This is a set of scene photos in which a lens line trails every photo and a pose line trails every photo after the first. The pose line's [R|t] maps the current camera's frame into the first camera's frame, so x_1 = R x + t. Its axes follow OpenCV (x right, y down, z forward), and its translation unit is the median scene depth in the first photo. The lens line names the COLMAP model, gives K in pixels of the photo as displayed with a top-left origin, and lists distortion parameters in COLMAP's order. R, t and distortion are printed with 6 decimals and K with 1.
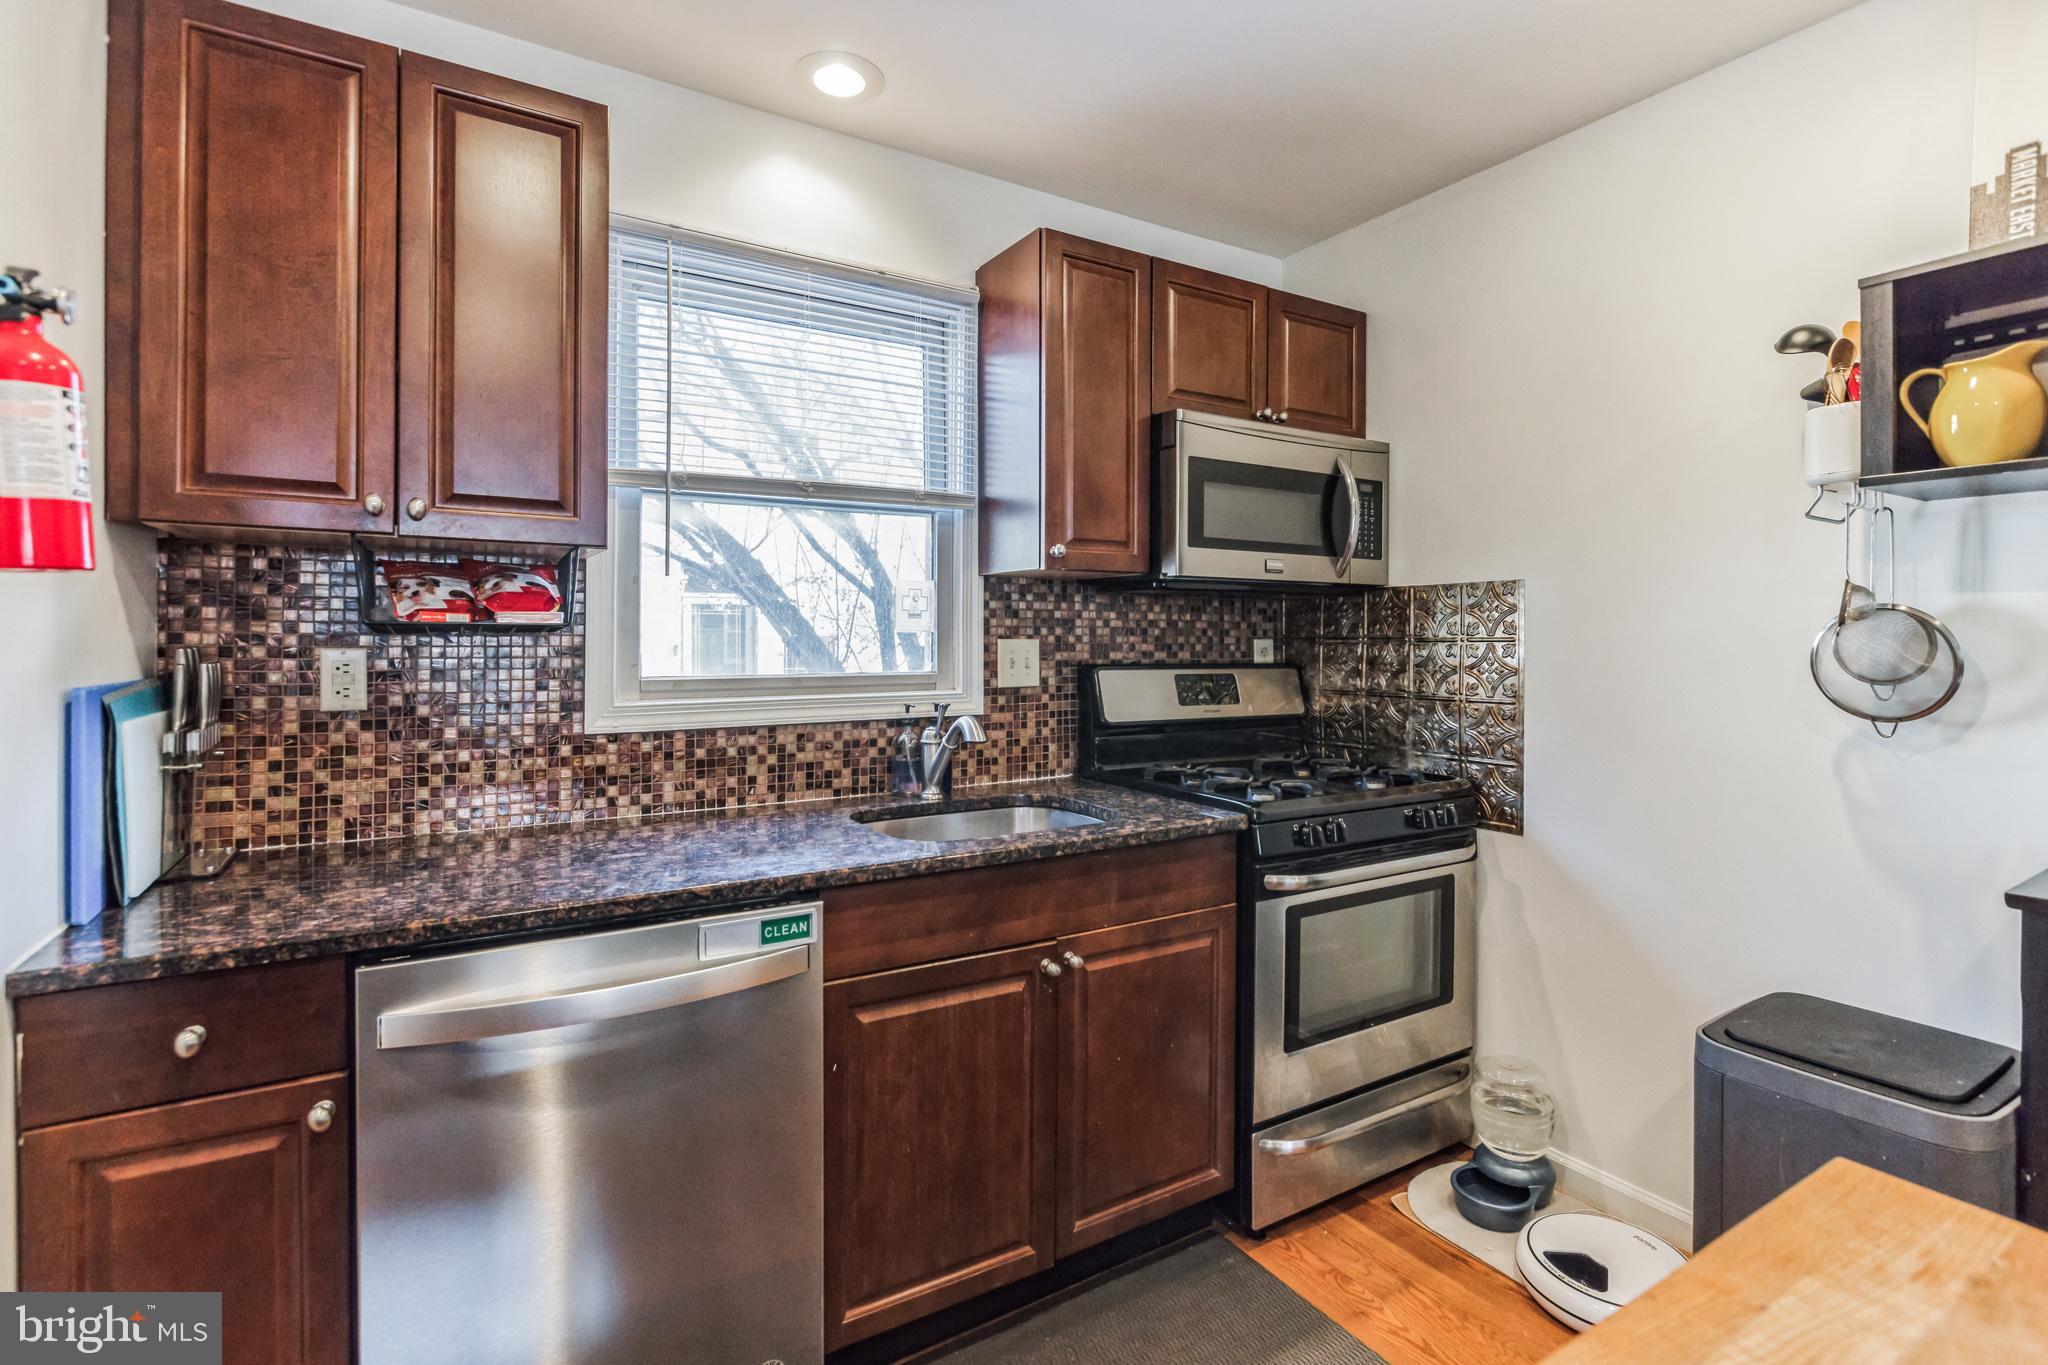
lens RADIAL K [[947.8, 0, 971.0], [0, 947.8, 648.7], [0, 0, 1]] dist [-0.003557, 0.001607]
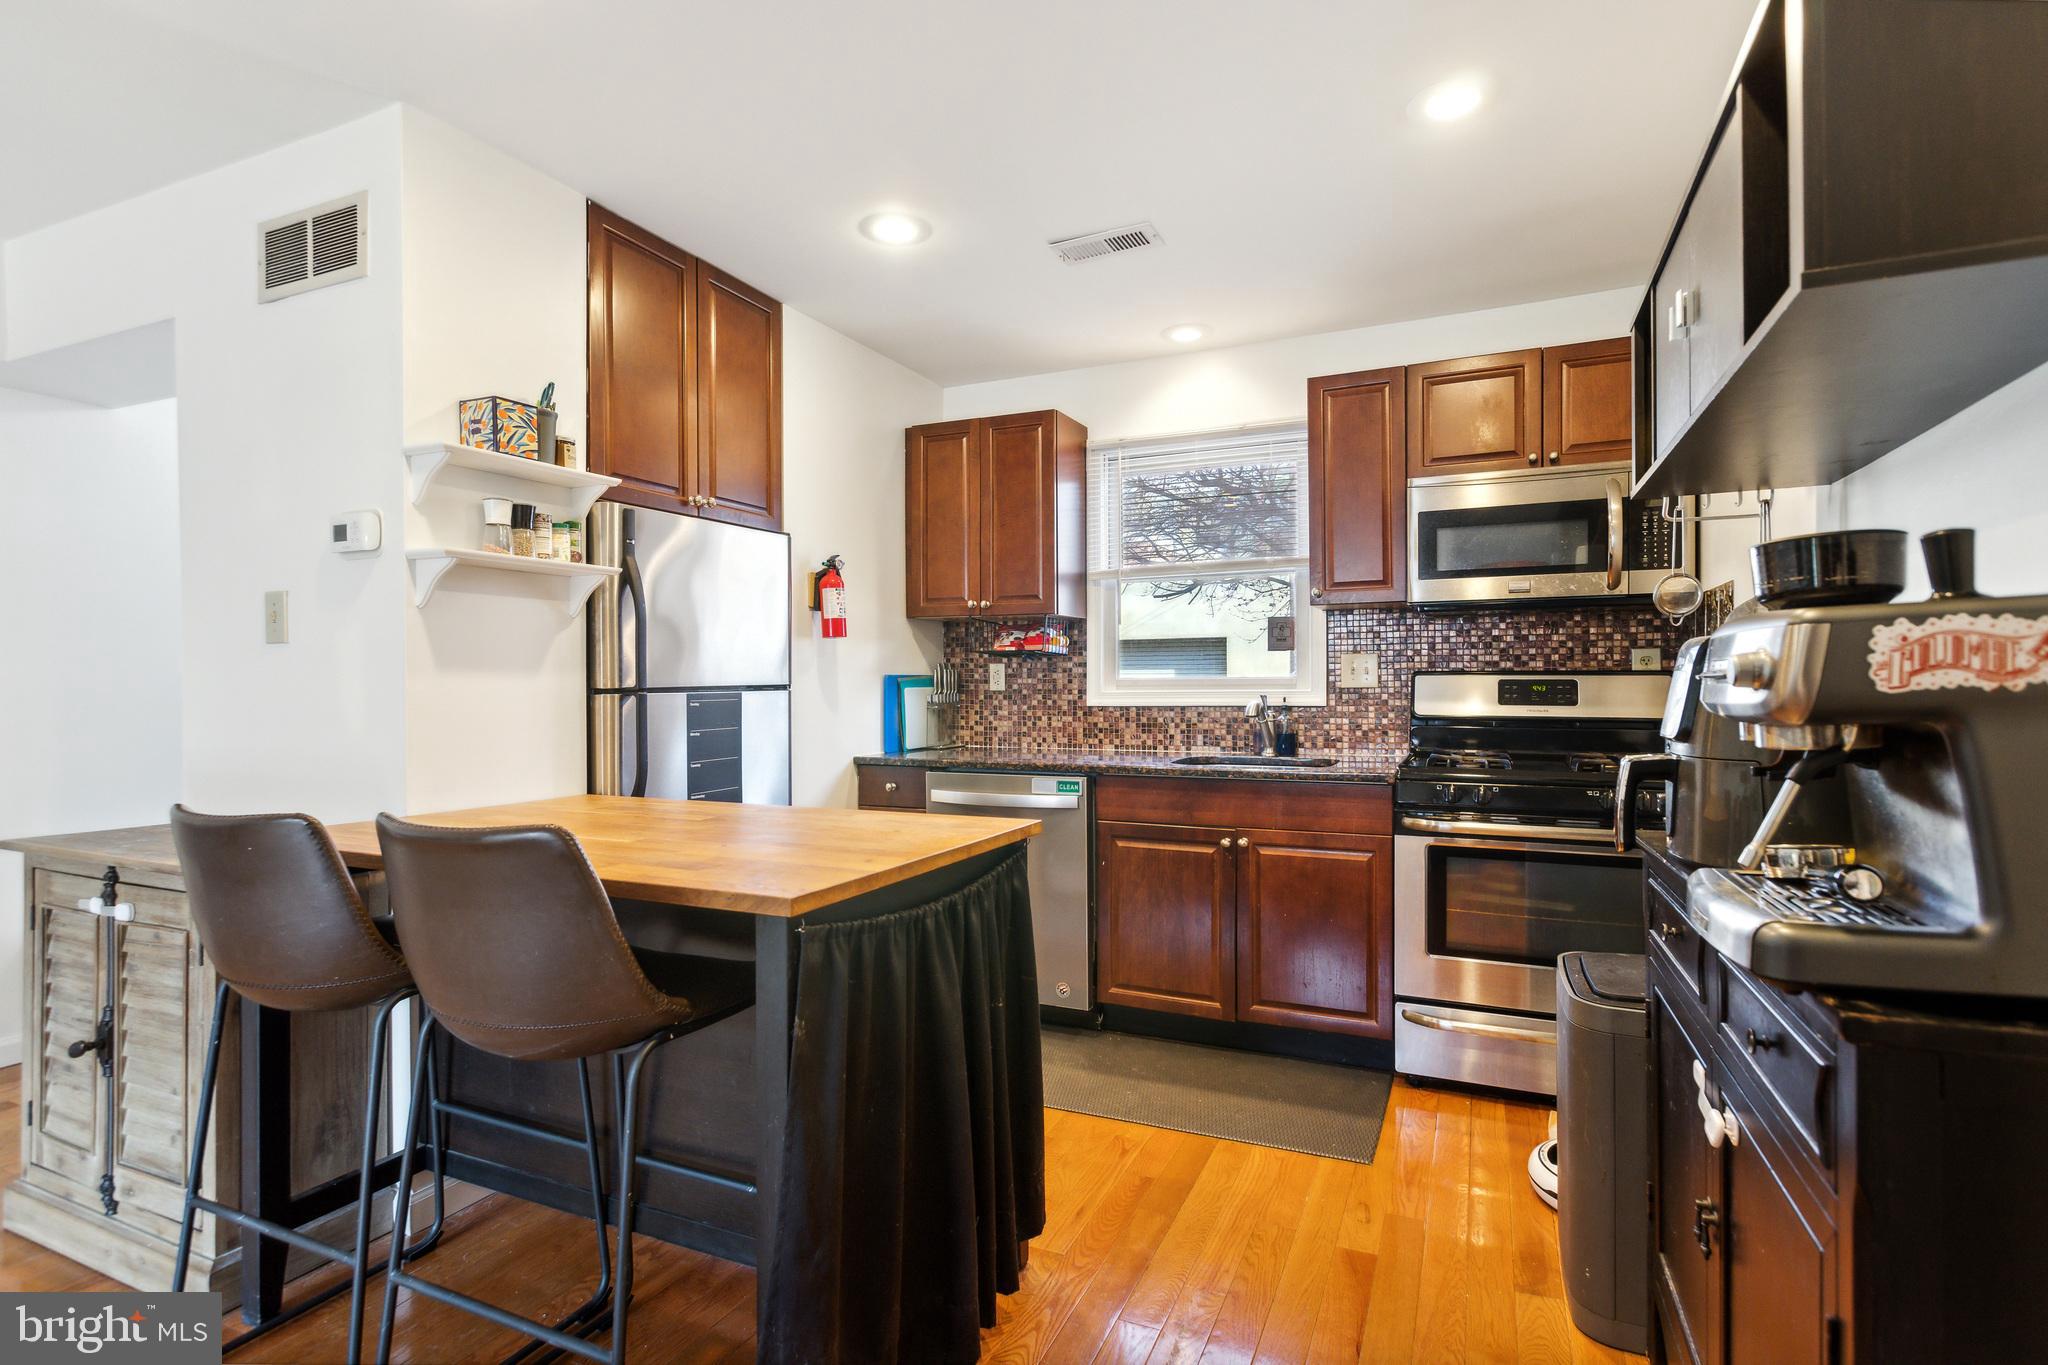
lens RADIAL K [[947.8, 0, 1067.0], [0, 947.8, 688.3], [0, 0, 1]] dist [-0.003557, 0.001607]
pose [[0.601124, 0.000289, -0.799156, 1.041948], [-0.000858, 1.000000, -0.000283, 0.048246], [0.799155, 0.000856, 0.601124, -0.210401]]
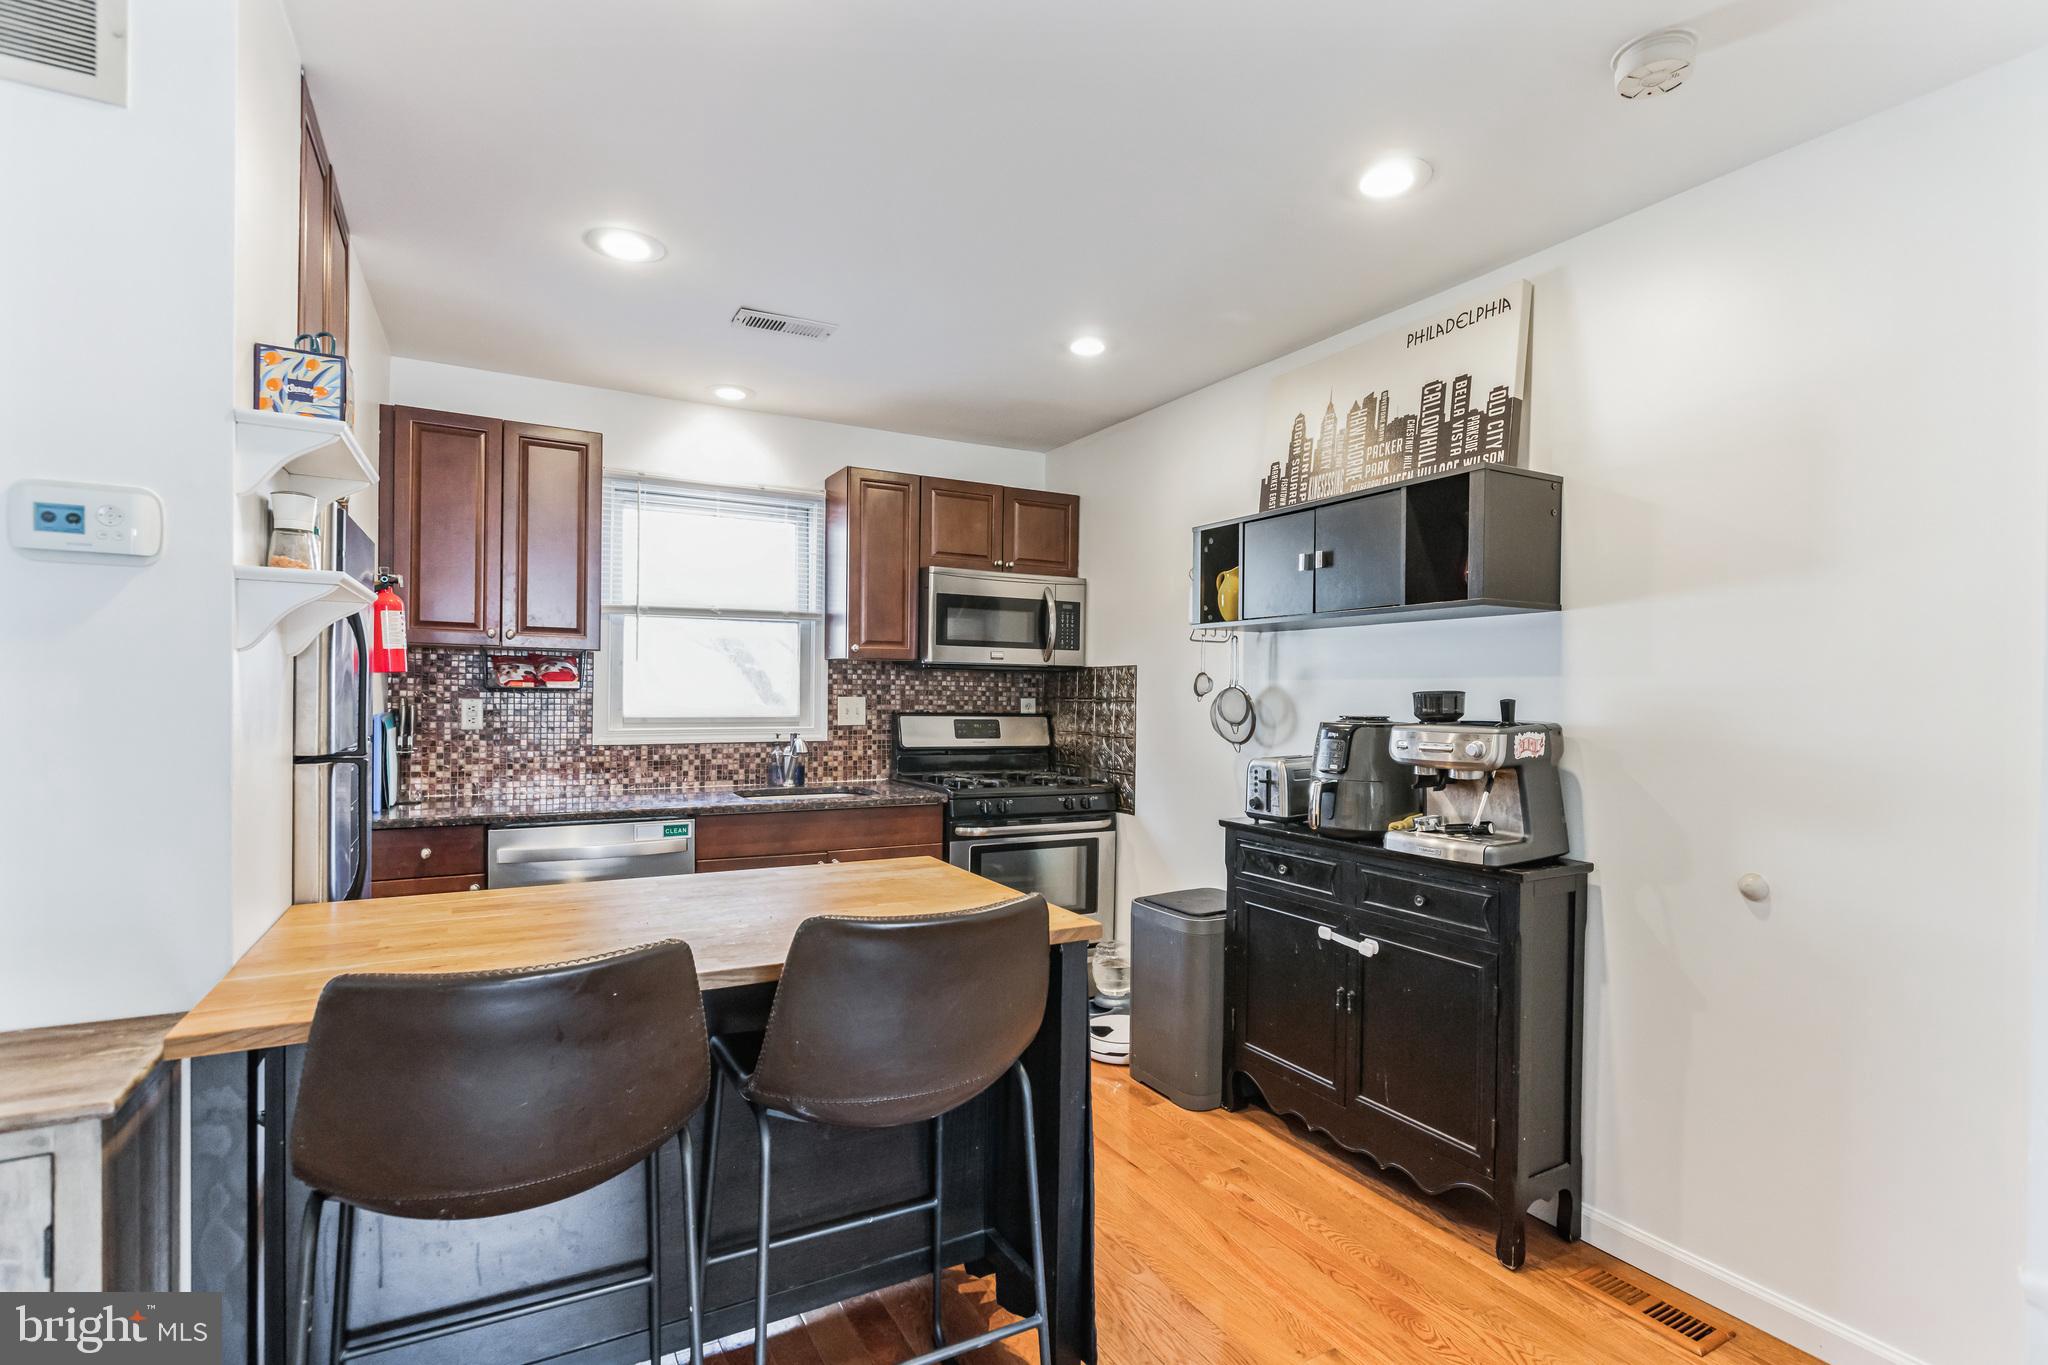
lens RADIAL K [[947.8, 0, 983.3], [0, 947.8, 717.5], [0, 0, 1]] dist [-0.003557, 0.001607]
pose [[0.999228, 0.012598, -0.037207, 0.398899], [-0.011936, 0.999767, 0.017963, -0.007526], [0.037425, -0.017505, 0.999146, -0.777382]]
